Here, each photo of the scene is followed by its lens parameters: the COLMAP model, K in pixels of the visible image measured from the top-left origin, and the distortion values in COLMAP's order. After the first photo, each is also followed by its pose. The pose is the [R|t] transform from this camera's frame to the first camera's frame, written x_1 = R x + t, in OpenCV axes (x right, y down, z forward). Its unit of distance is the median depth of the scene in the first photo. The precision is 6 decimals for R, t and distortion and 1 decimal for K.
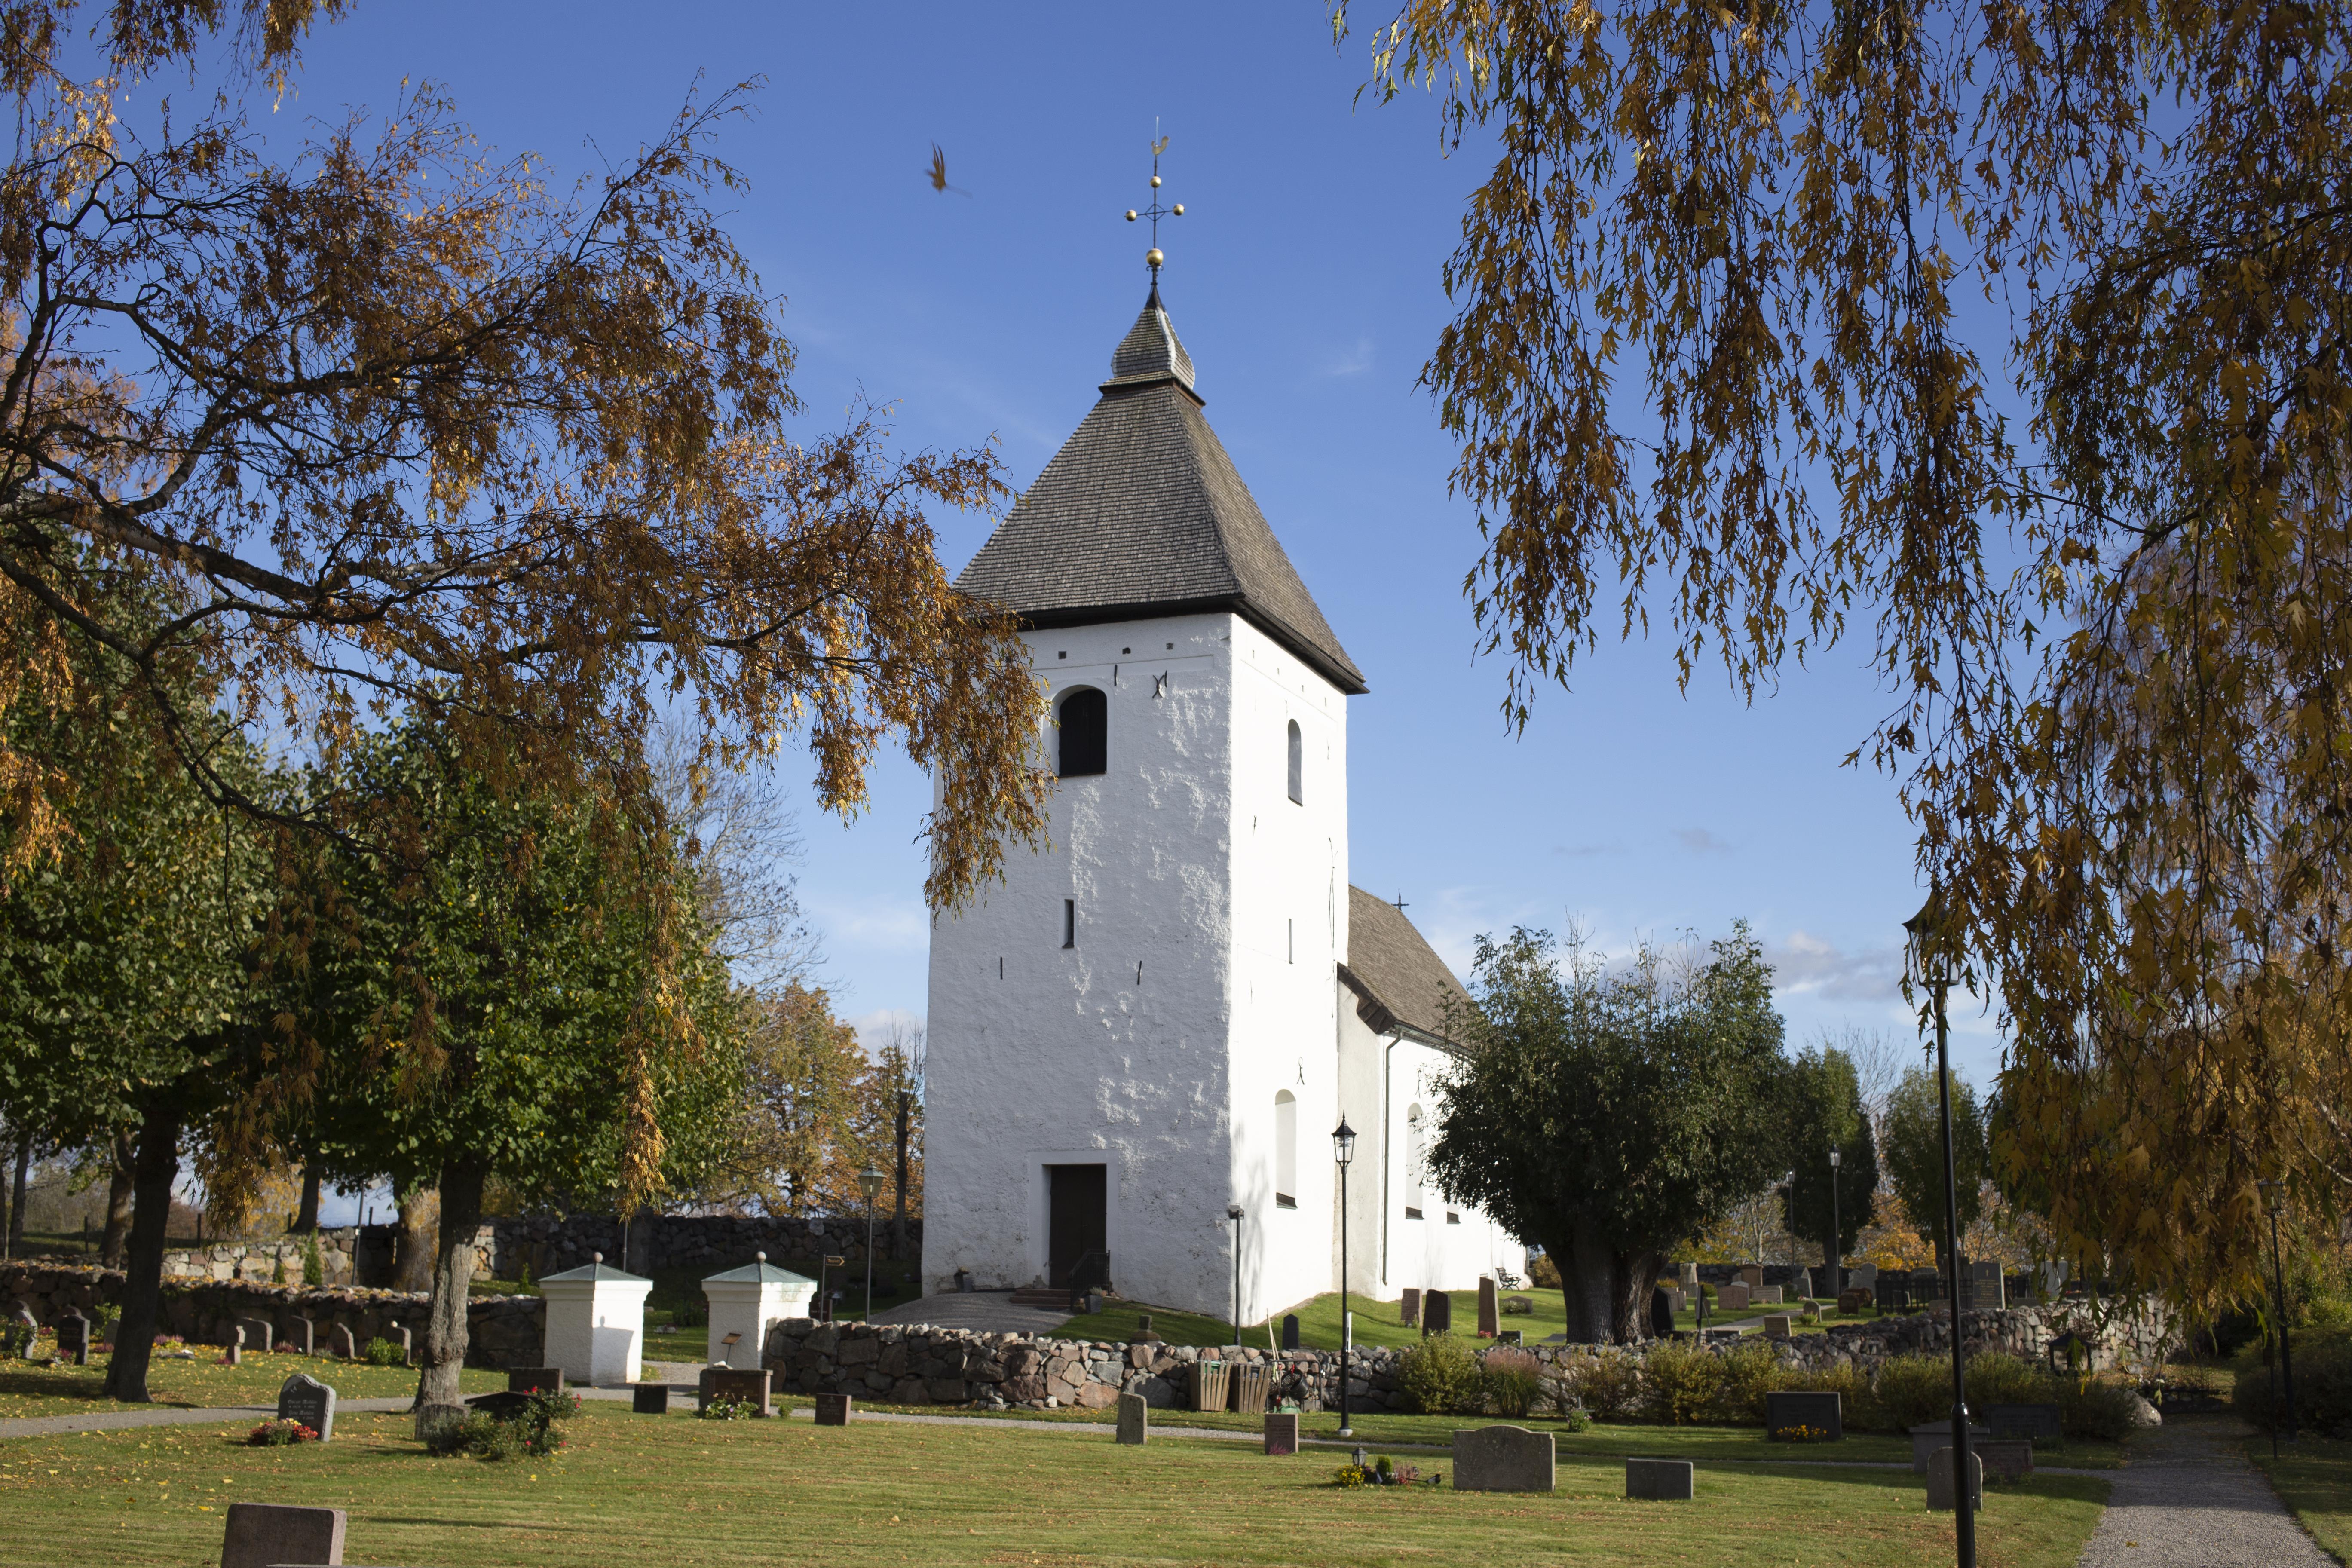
lens RADIAL K [[2573.7, 0, 1176.0], [0, 2573.7, 784.0], [0, 0, 1]] dist [-0.011394, -0.009672]
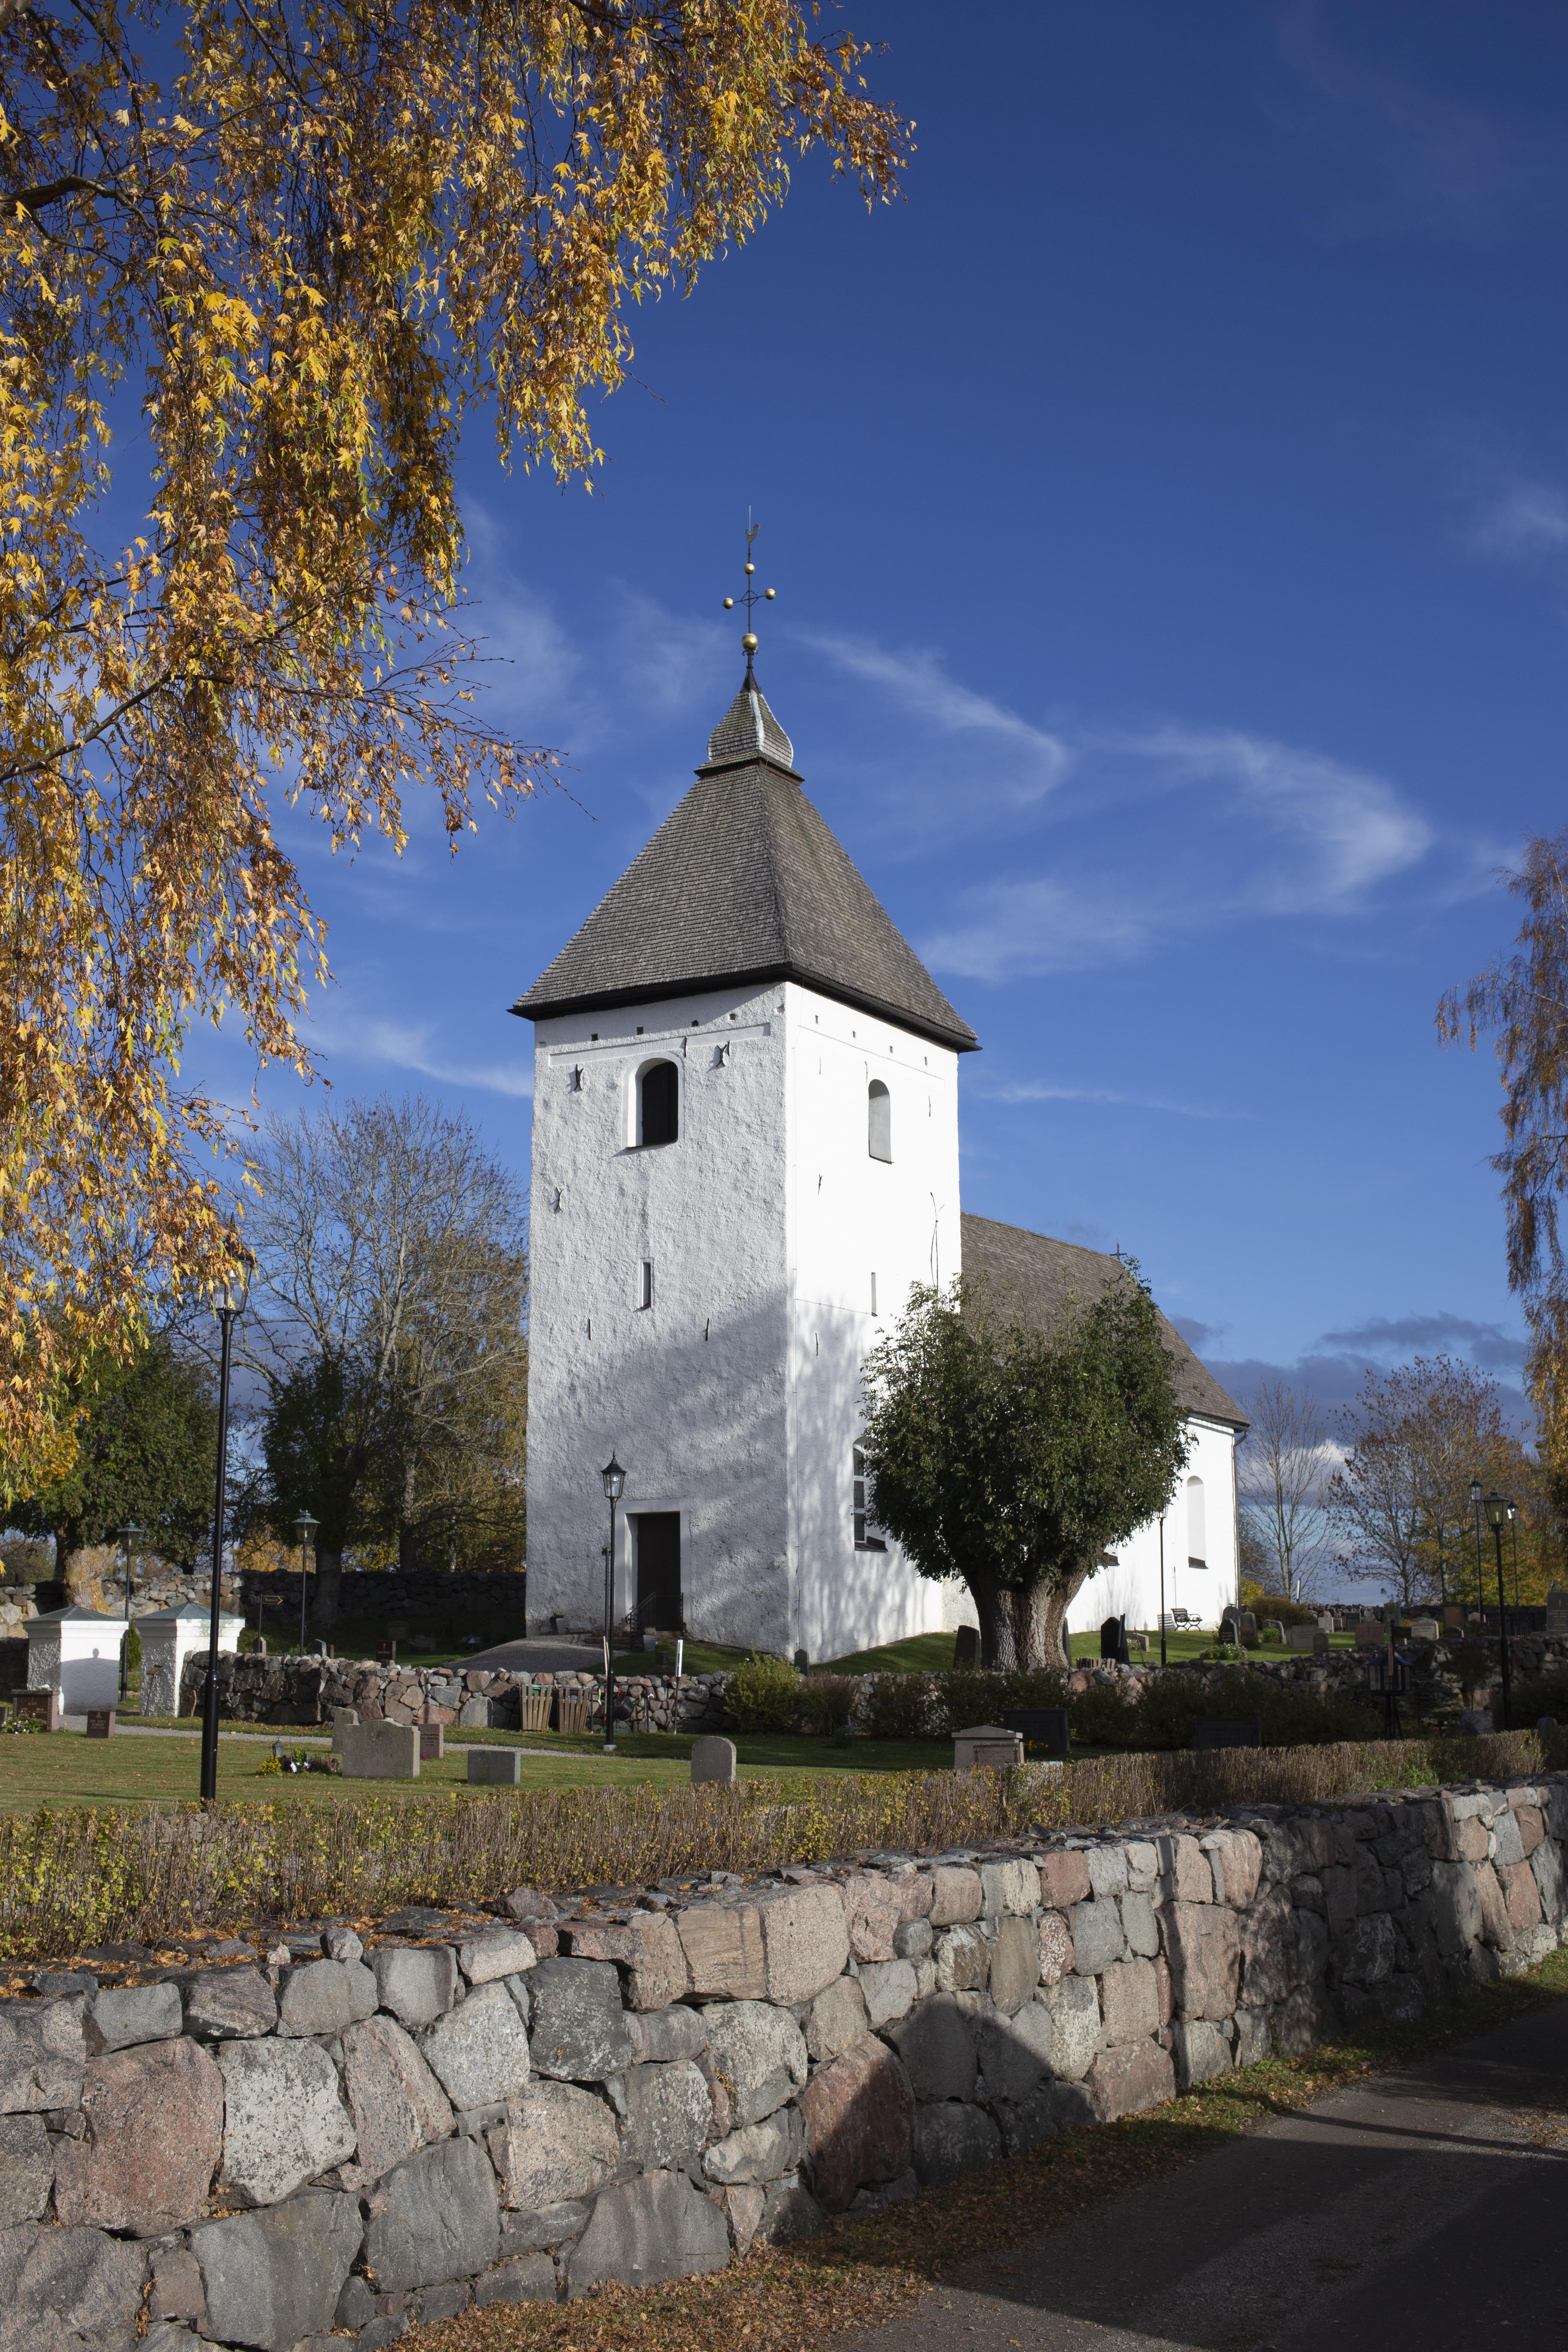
lens RADIAL K [[2573.7, 0, 784.0], [0, 2573.7, 1176.0], [0, 0, 1]] dist [-0.011394, -0.009672]
pose [[0.983283, -0.043554, -0.176800, 0.201484], [0.045054, 0.998974, 0.004479, 0.007356], [0.176424, -0.012370, 0.984237, -0.024769]]
